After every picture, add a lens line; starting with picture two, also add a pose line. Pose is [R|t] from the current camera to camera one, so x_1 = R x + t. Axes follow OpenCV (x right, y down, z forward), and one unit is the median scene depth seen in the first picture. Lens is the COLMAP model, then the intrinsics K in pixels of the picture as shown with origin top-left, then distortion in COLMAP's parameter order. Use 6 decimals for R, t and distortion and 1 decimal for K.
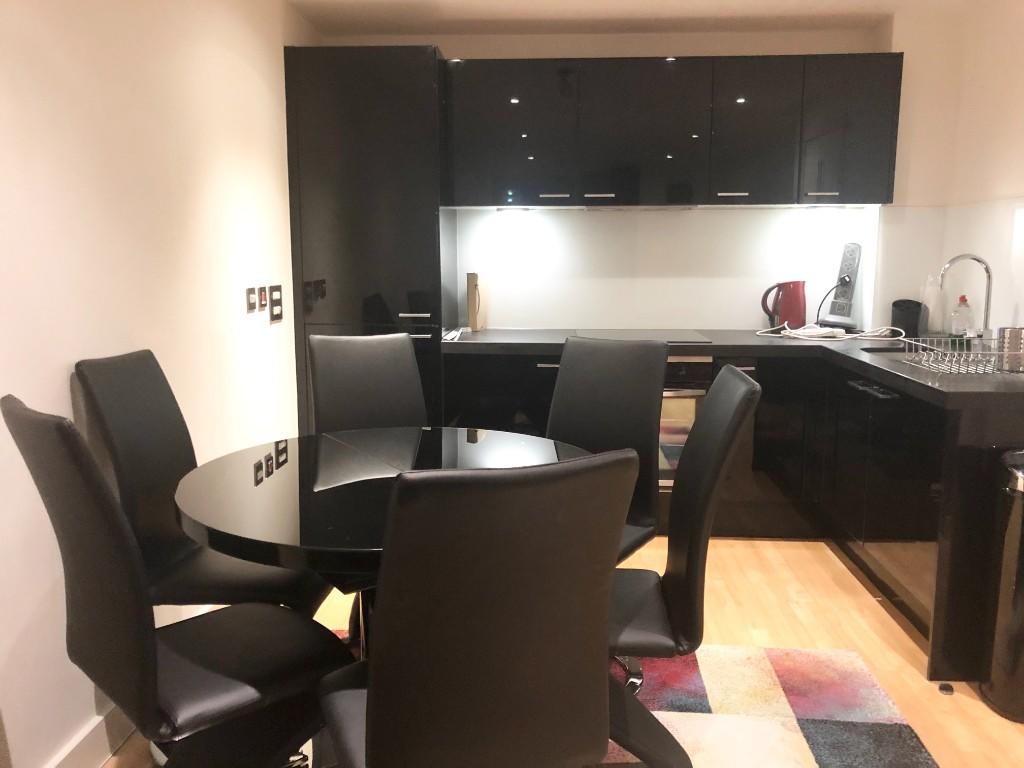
lens RADIAL K [[832.3, 0, 512.0], [0, 832.3, 383.1], [0, 0, 1]] dist [0.044225, -0.000105]
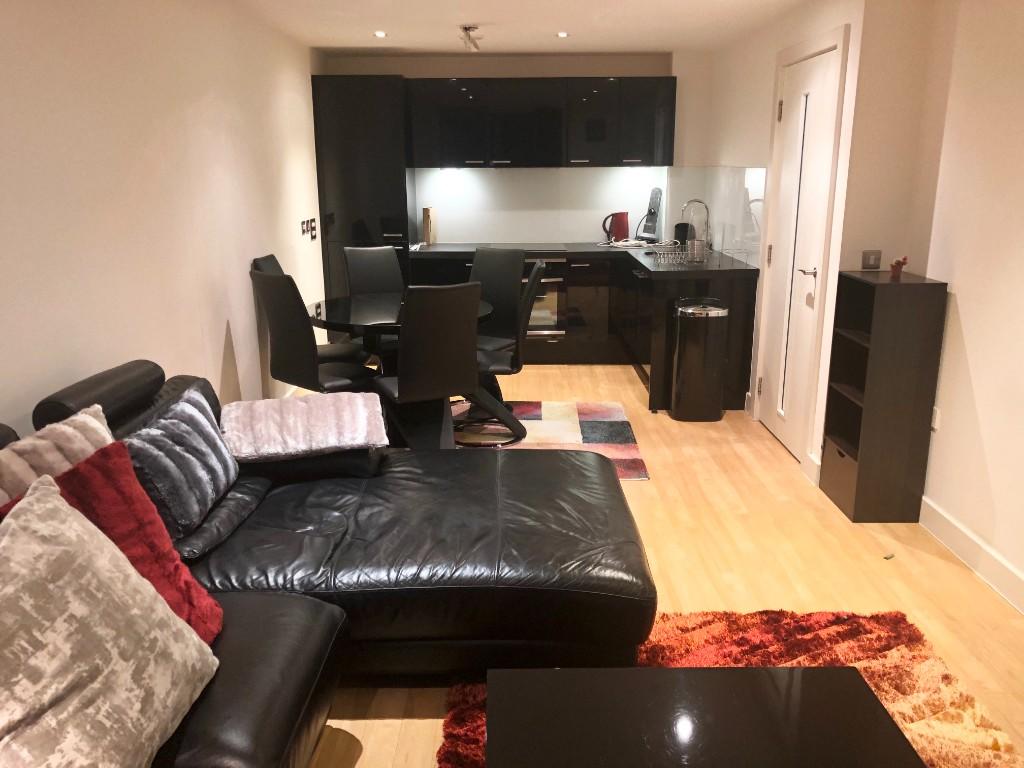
lens RADIAL K [[832.3, 0, 513.0], [0, 832.3, 384.1], [0, 0, 1]] dist [0.044225, -0.000105]
pose [[0.998293, -0.018570, 0.055371, 0.027173], [0.012662, 0.994369, 0.105212, 0.043055], [-0.057013, -0.104332, 0.992907, -0.713617]]
